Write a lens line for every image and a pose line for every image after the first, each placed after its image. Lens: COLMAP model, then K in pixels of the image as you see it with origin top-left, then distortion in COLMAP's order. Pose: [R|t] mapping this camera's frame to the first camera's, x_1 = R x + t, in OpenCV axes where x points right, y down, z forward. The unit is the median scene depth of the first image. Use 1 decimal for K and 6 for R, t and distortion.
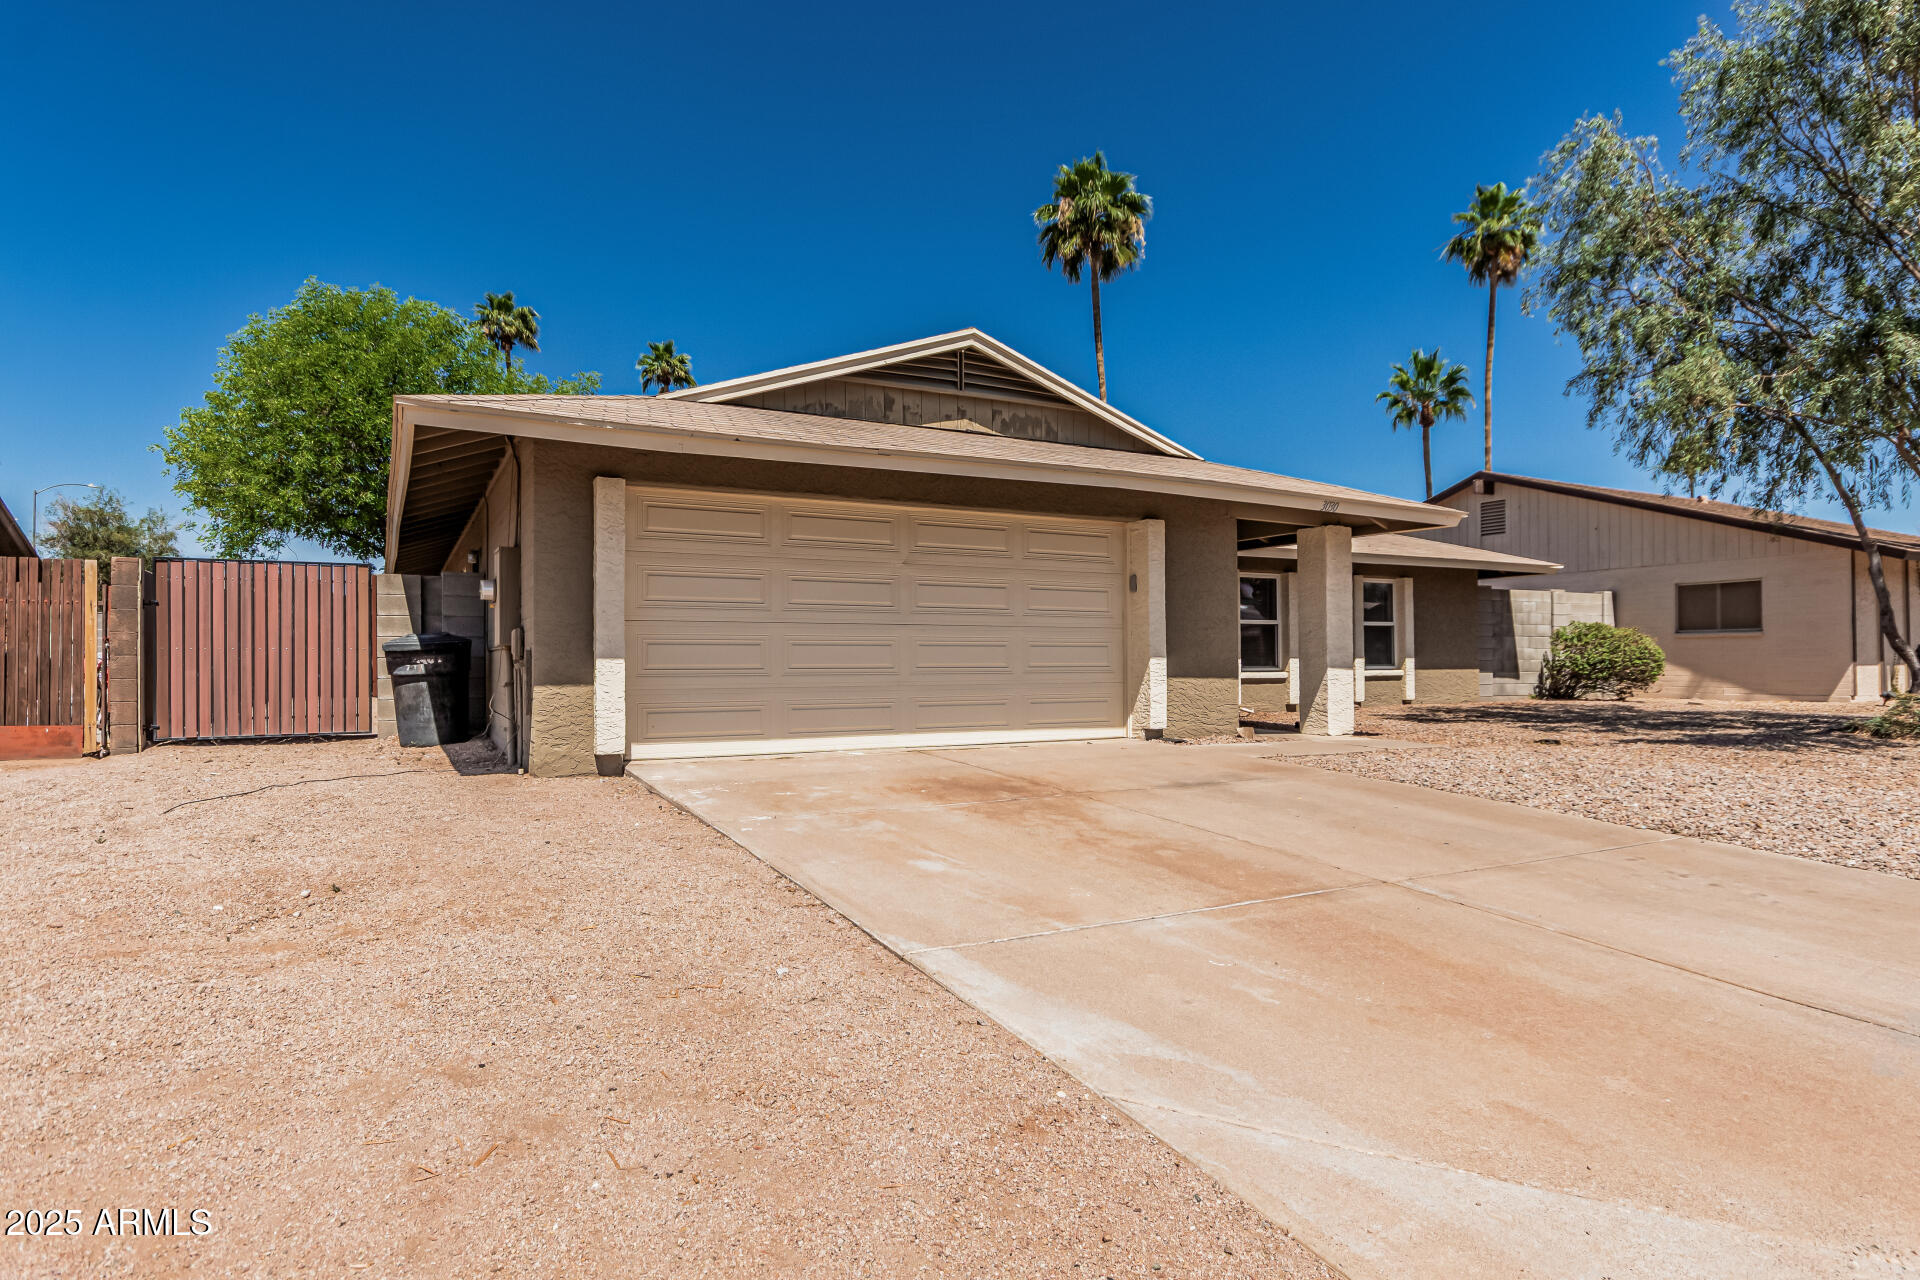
lens RADIAL K [[1053.1, 0, 955.9], [0, 1053.1, 645.2], [0, 0, 1]] dist [-0.006239, -0.000205]
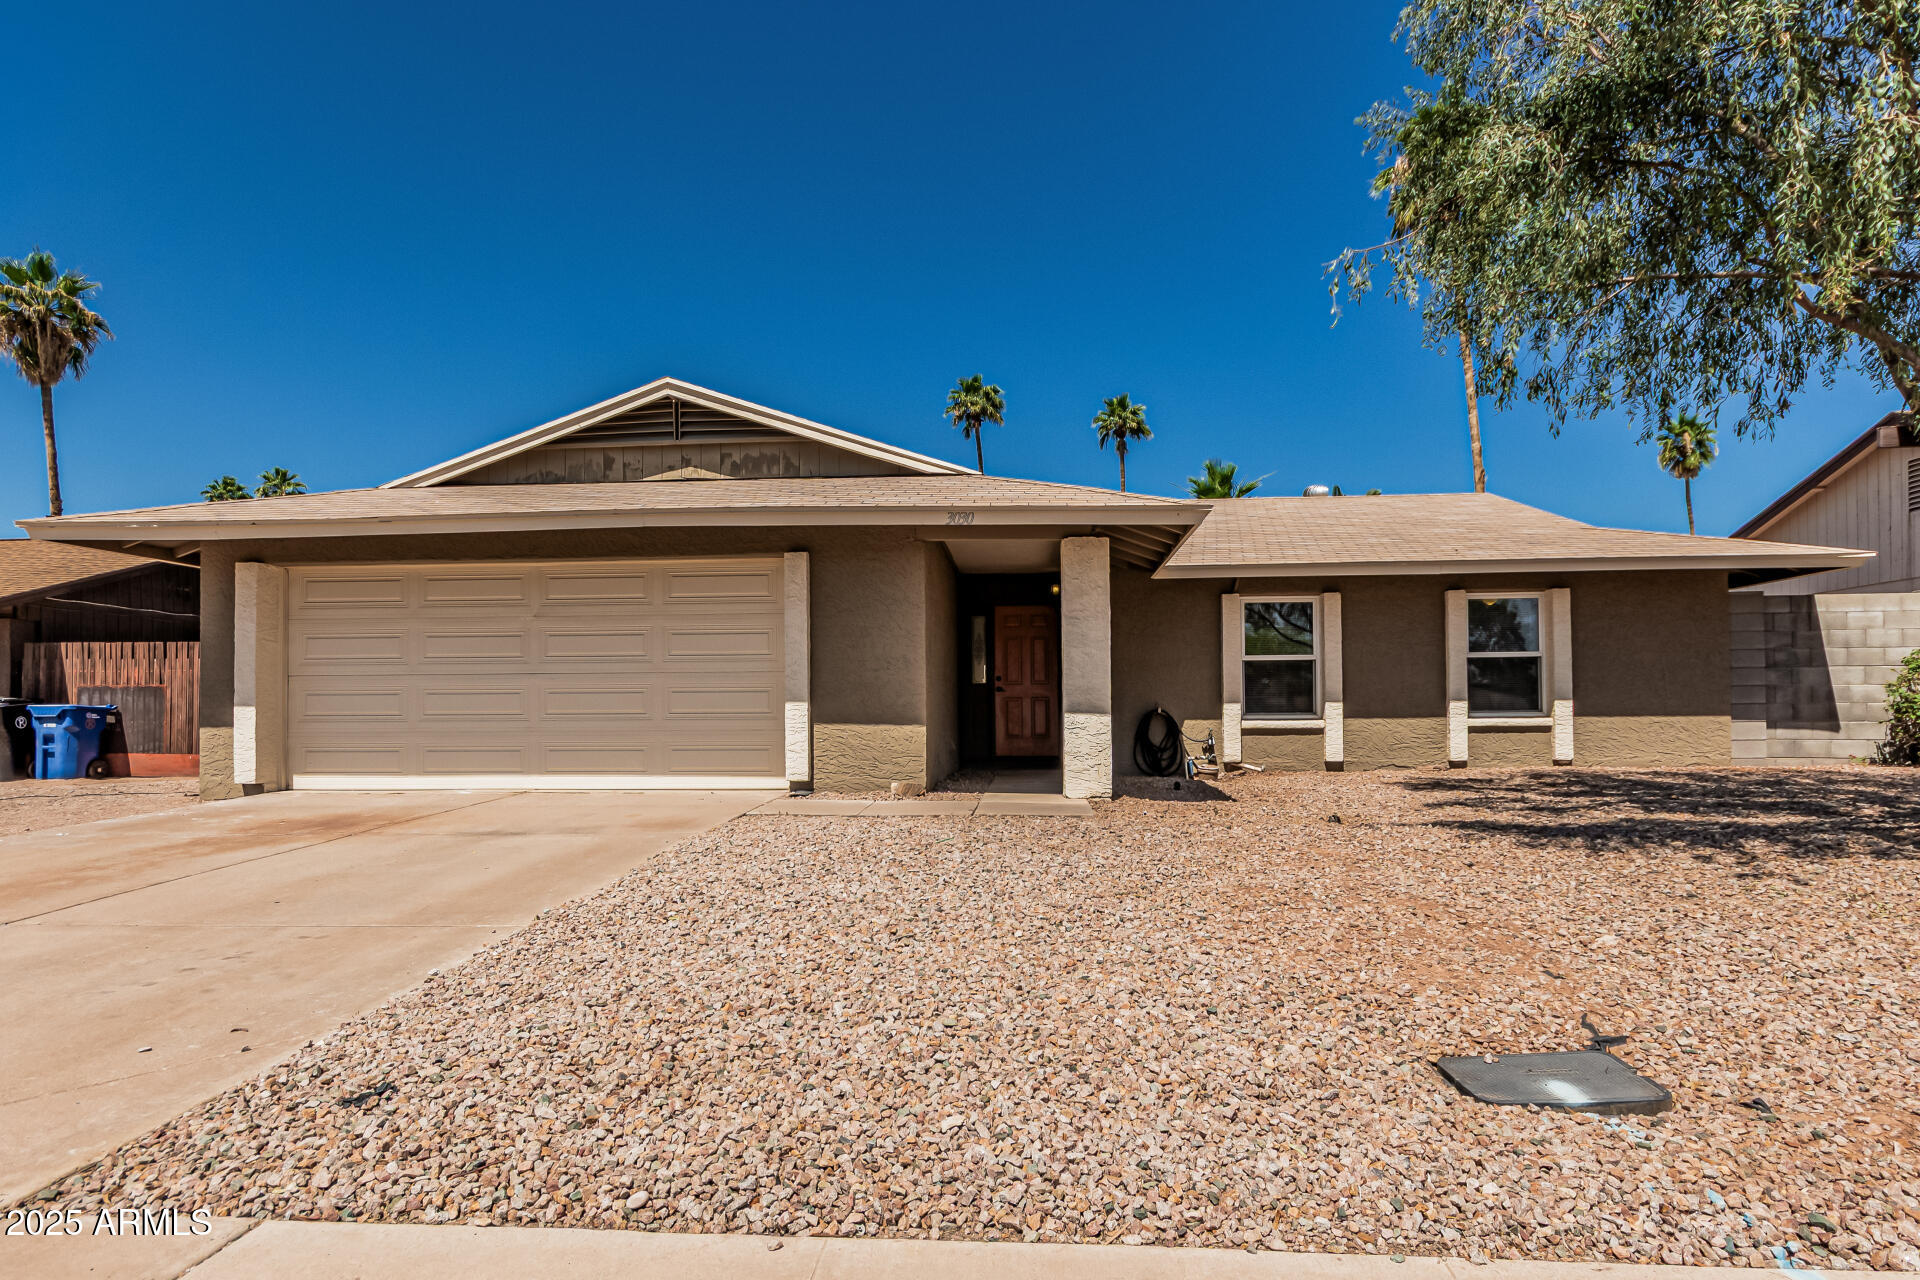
lens RADIAL K [[1044.8, 0, 963.1], [0, 1044.8, 699.8], [0, 0, 1]] dist [0.003530, 0.001313]
pose [[0.842717, -0.006583, -0.538317, 0.783571], [0.011165, 0.999924, 0.005251, 0.005356], [0.538241, -0.010436, 0.842726, 0.303087]]
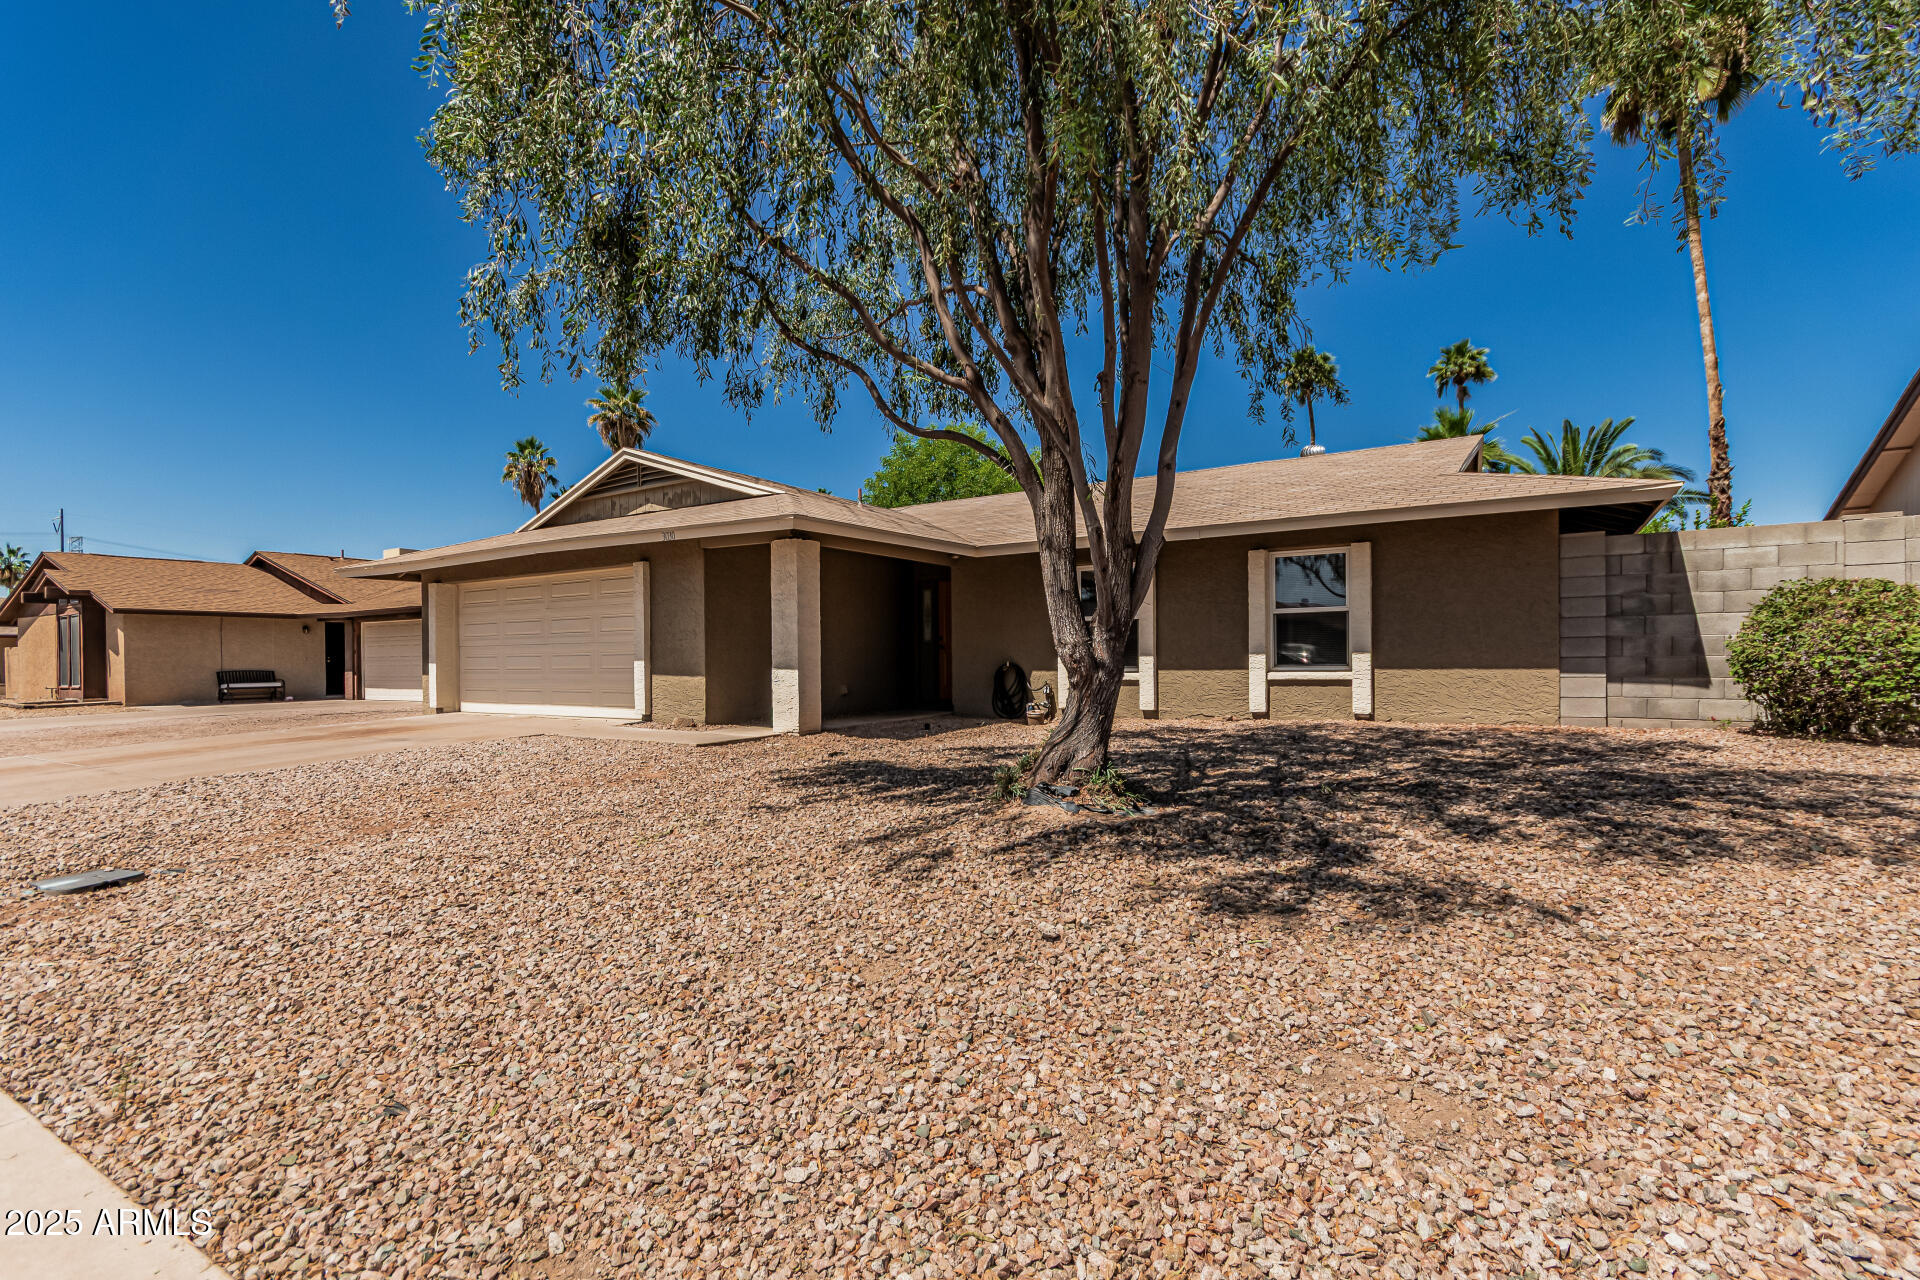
lens RADIAL K [[897.8, 0, 961.2], [0, 897.8, 649.3], [0, 0, 1]] dist [0.004515, 0.002118]
pose [[0.488322, -0.010901, -0.872596, 1.385271], [0.022059, 0.999757, -0.000145, 0.004418], [0.872385, -0.019178, 0.488443, 0.774761]]
